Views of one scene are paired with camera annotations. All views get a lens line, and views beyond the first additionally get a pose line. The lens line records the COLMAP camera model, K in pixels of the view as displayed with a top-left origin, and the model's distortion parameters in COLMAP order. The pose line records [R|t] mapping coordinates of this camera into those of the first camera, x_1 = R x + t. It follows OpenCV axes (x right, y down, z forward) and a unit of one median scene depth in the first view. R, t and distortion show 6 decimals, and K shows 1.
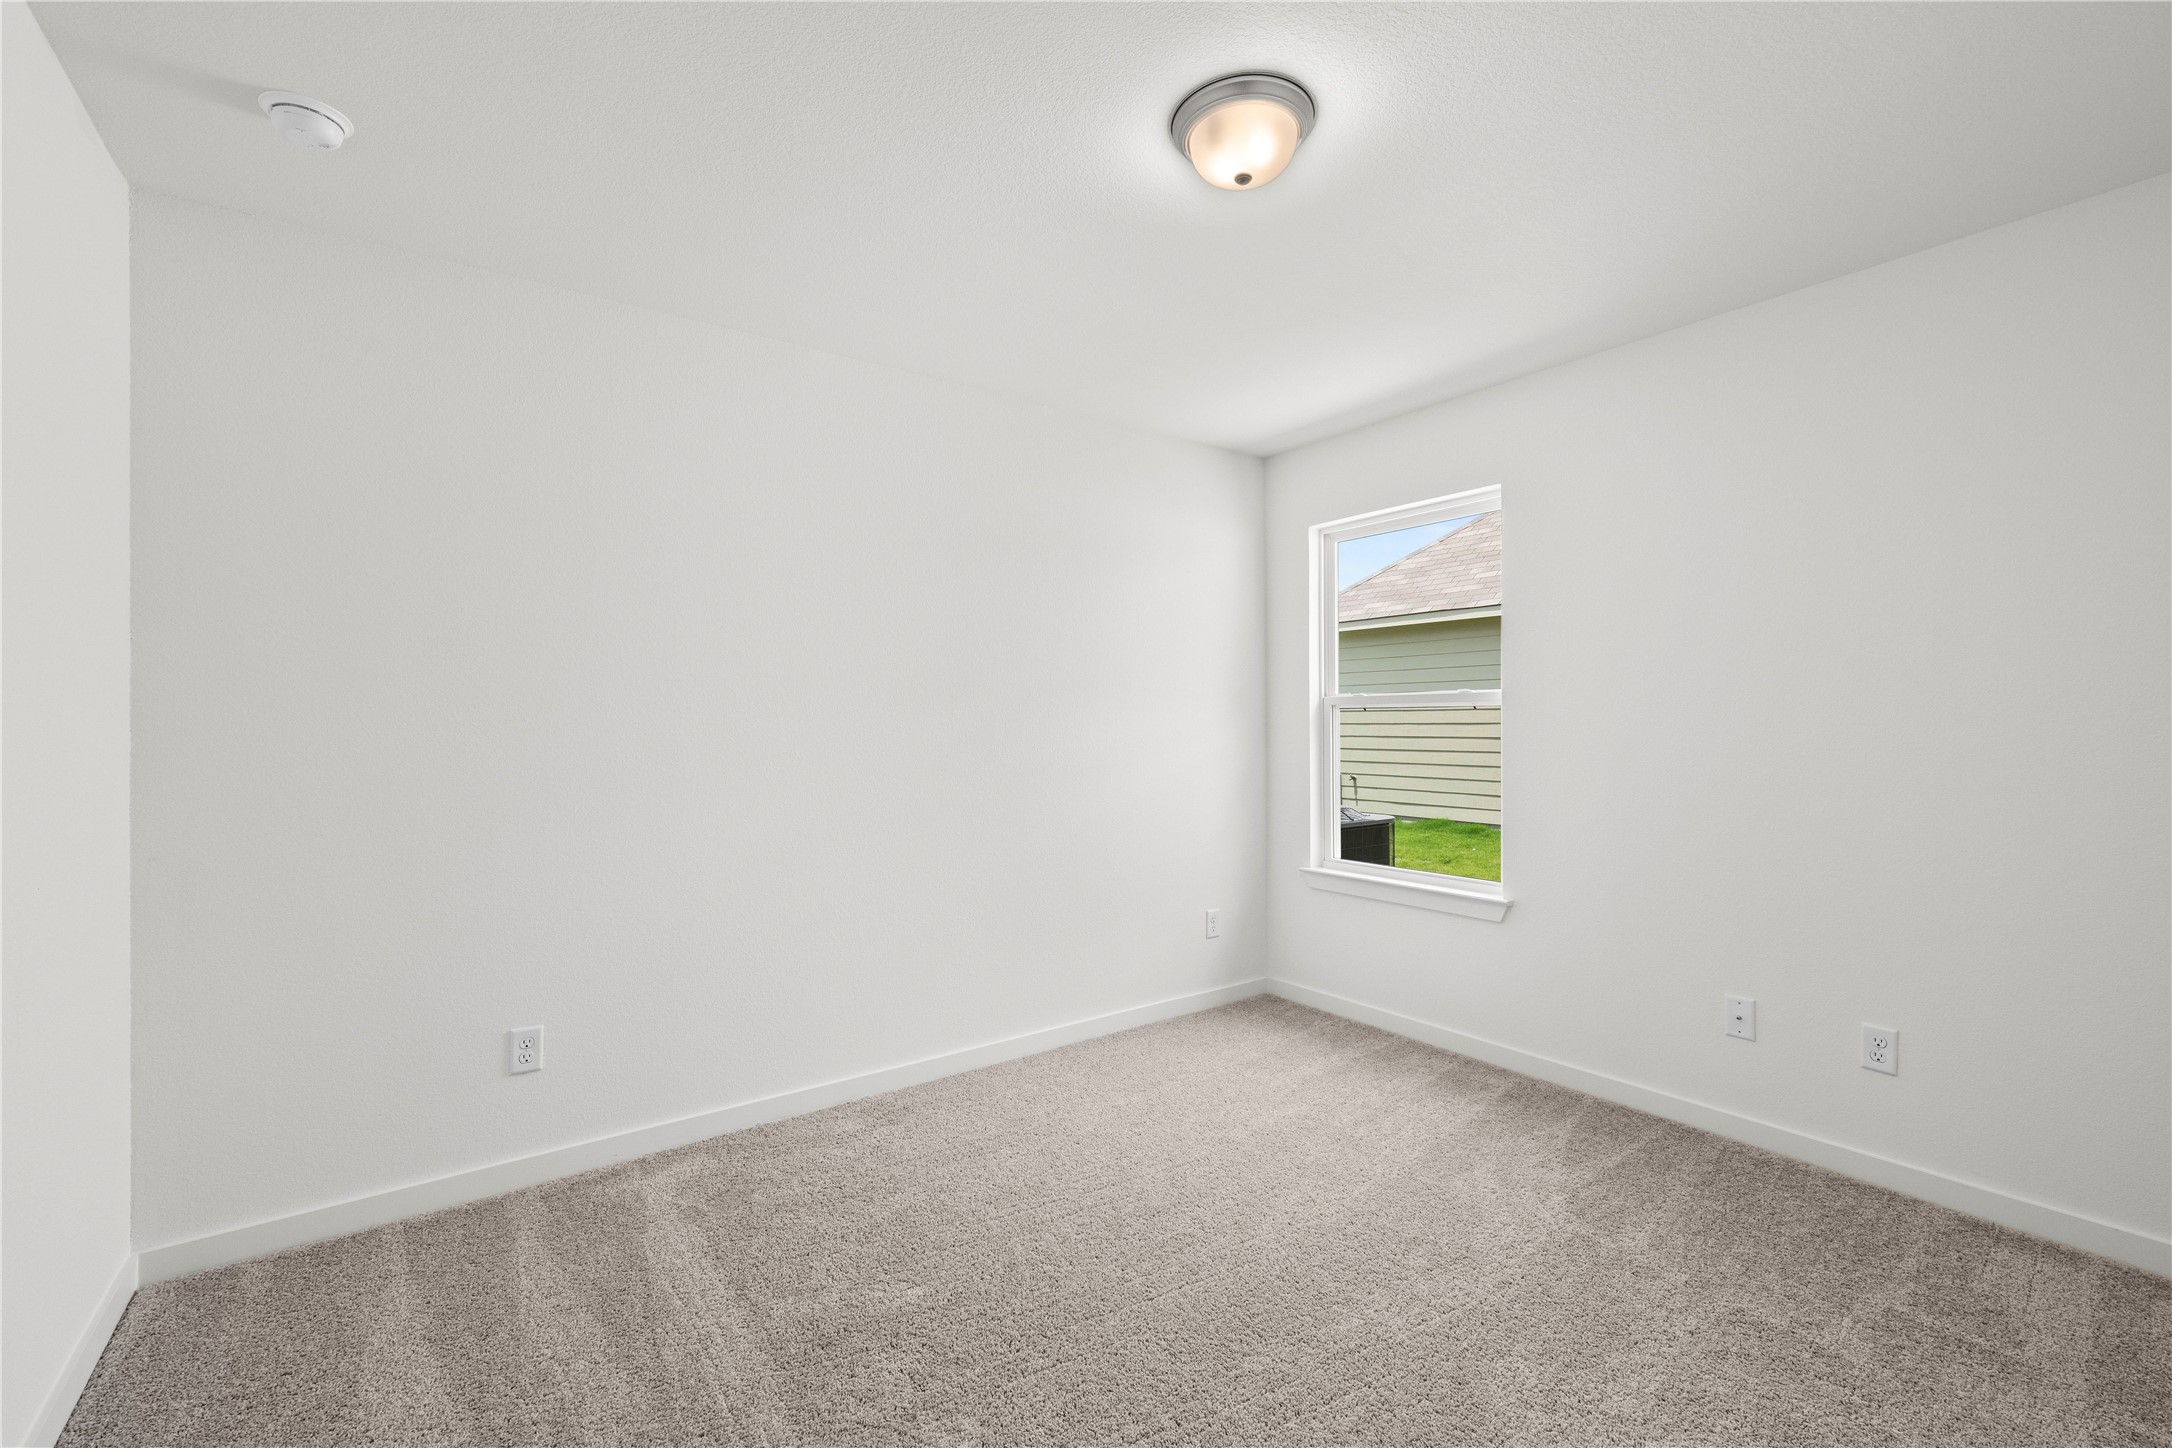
lens RADIAL K [[917.3, 0, 1084.3], [0, 917.3, 717.4], [0, 0, 1]] dist [-0.000345, 0.000087]
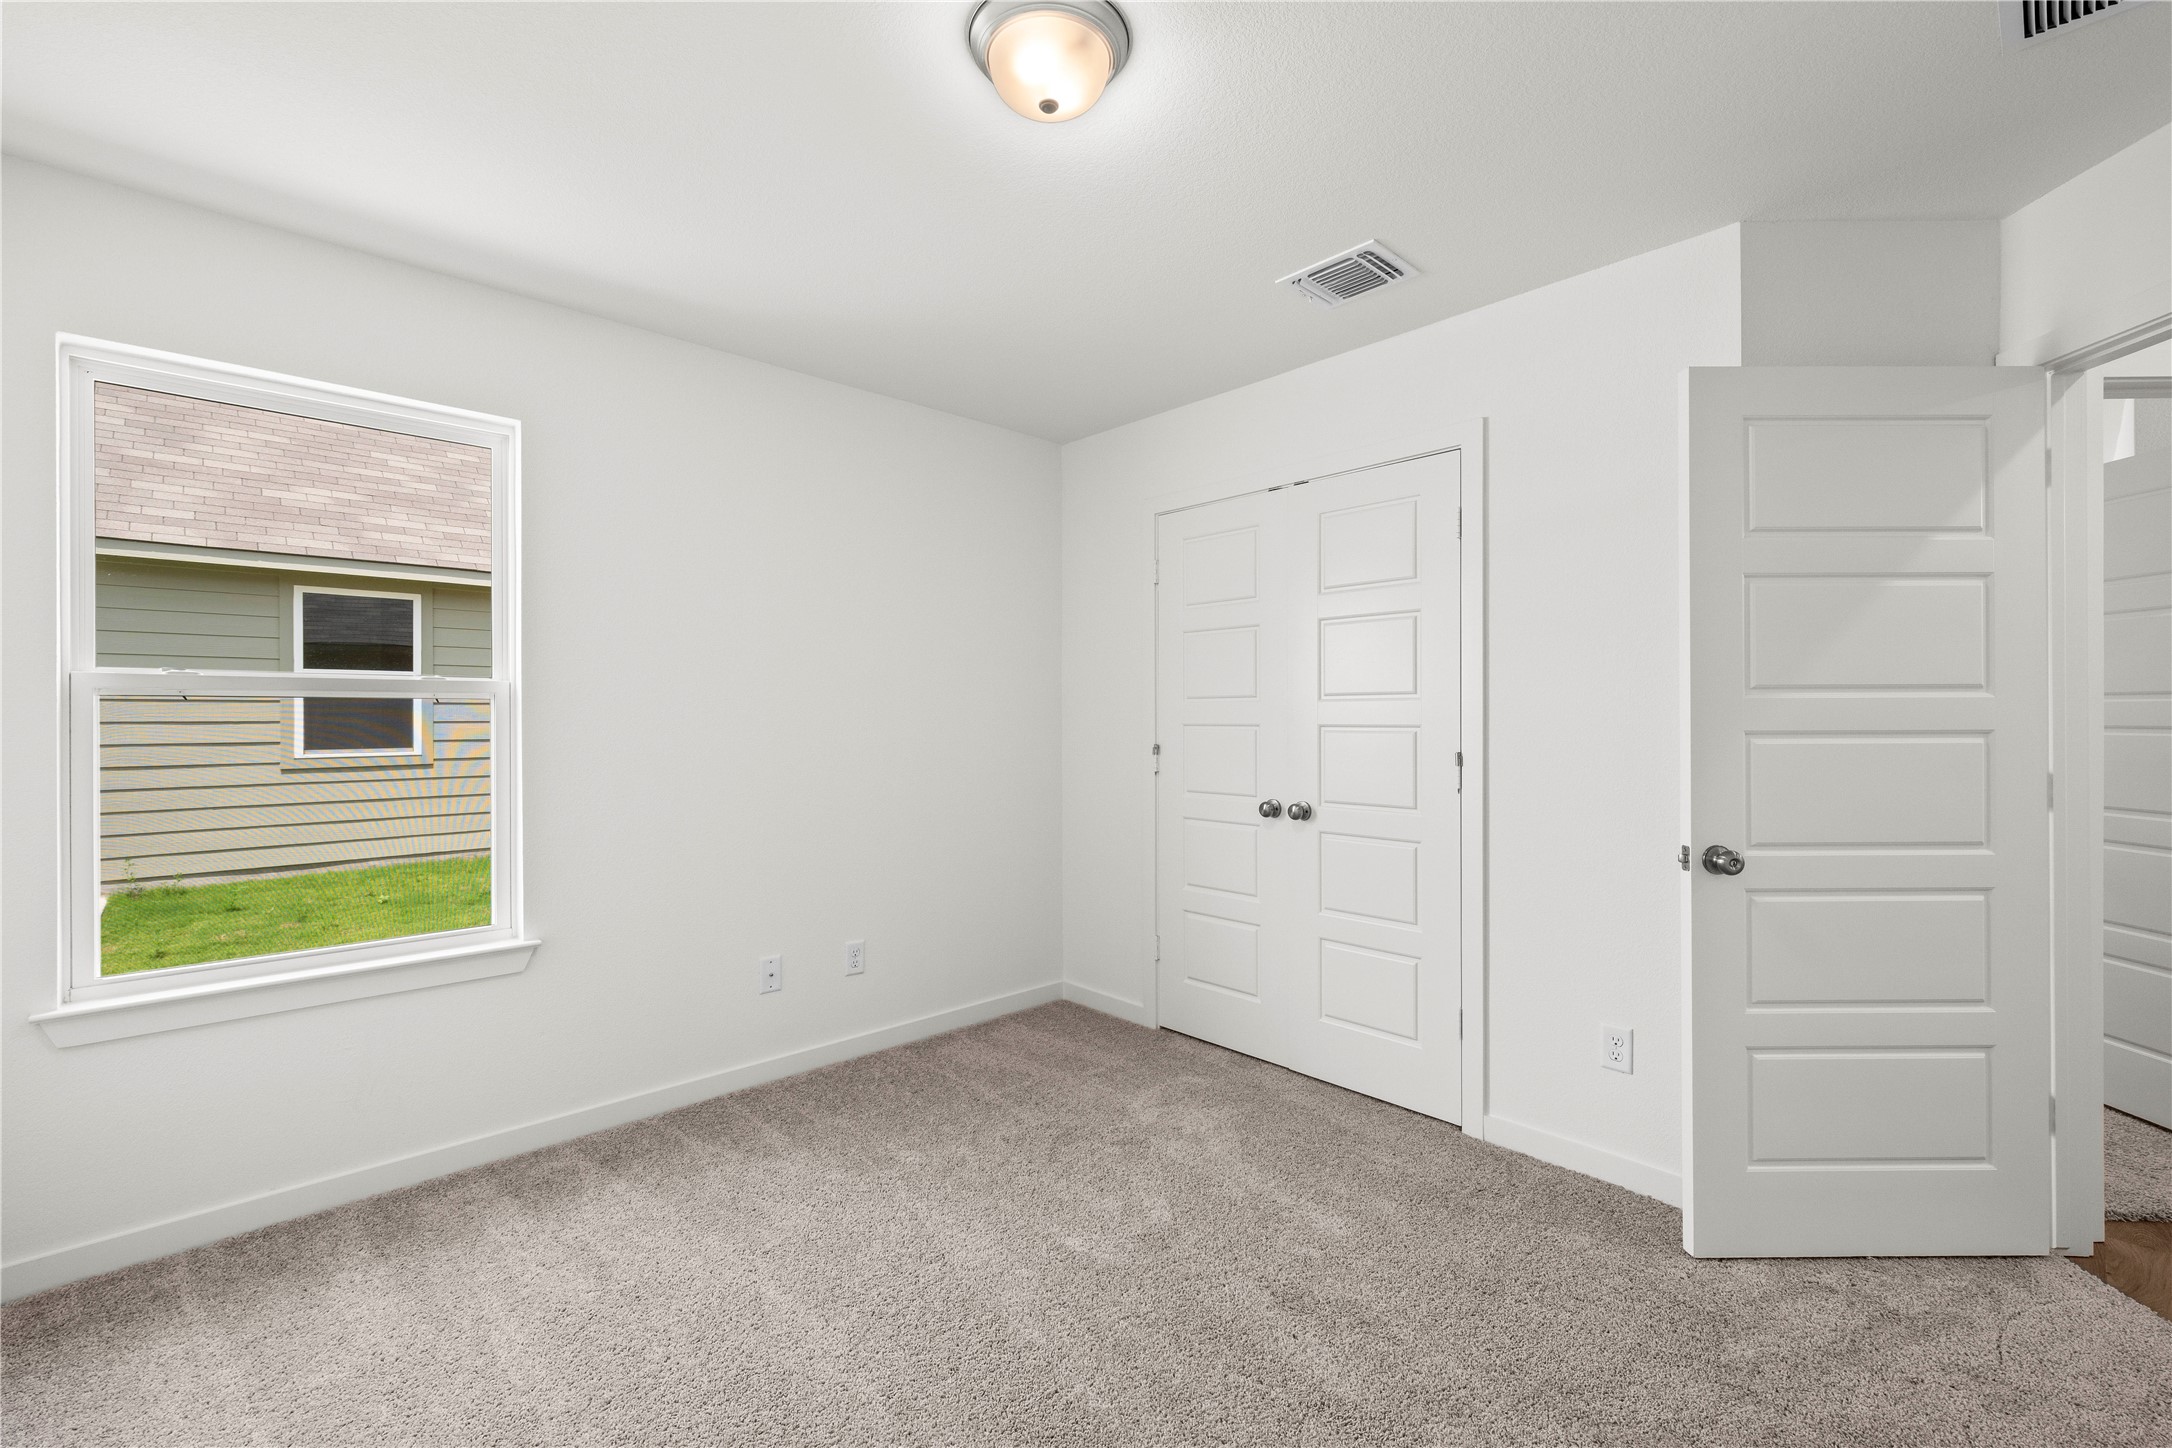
lens RADIAL K [[892.4, 0, 1088.6], [0, 892.4, 716.7], [0, 0, 1]] dist [-0.000468, -0.000019]
pose [[-0.116673, 0.013131, 0.993084, -0.379169], [0.007621, 0.999895, -0.012325, 0.015060], [-0.993141, 0.006130, -0.116761, 0.602719]]
